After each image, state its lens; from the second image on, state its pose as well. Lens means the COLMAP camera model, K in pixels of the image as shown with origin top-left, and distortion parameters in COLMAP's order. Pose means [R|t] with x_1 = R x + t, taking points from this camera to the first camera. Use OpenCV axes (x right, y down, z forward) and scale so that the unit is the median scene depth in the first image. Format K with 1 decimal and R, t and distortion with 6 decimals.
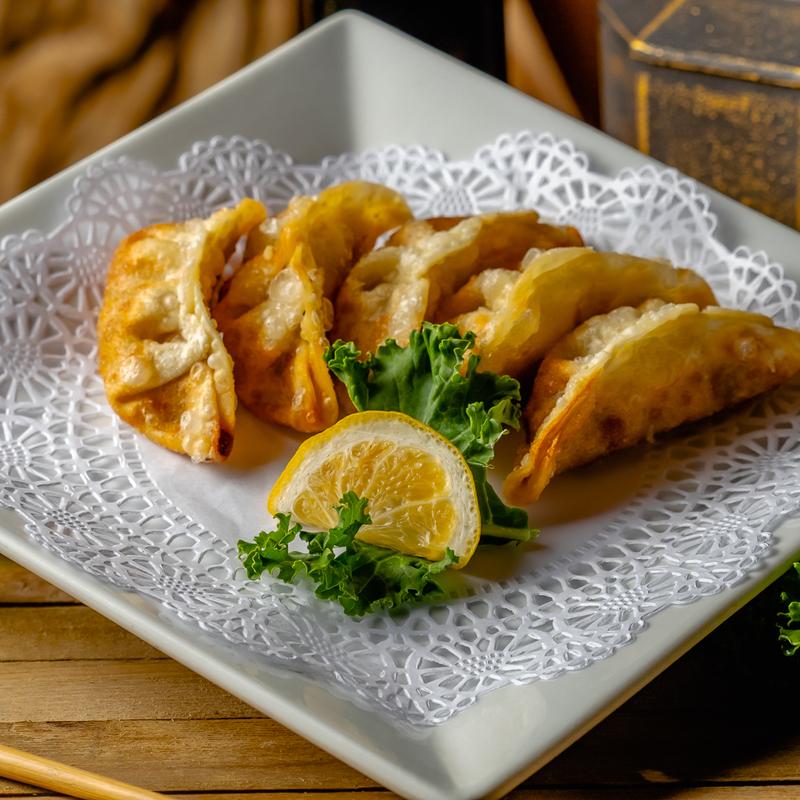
lens RADIAL K [[3535.2, 0, 400.2], [0, 3535.2, 399.8], [0, 0, 1]] dist [-0.319549, 0.000000]
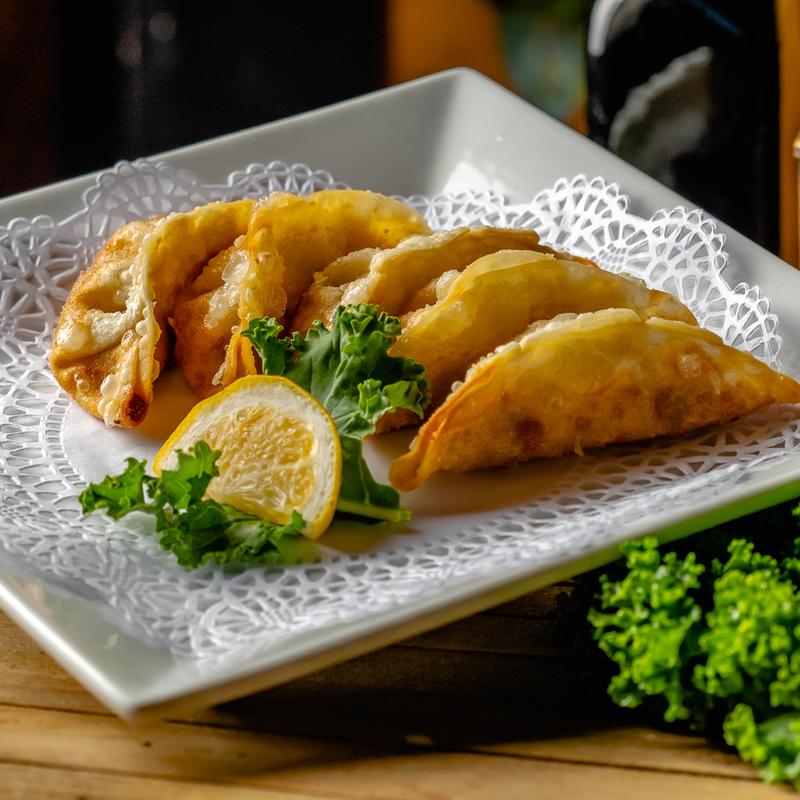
lens RADIAL K [[3535.2, 0, 399.8], [0, 3535.2, 400.2], [0, 0, 1]] dist [-0.319549, 0.000000]
pose [[0.954252, 0.078565, -0.288497, 0.297945], [-0.118990, 0.984951, -0.125353, 0.122316], [0.274307, 0.153946, 0.949240, 0.086754]]
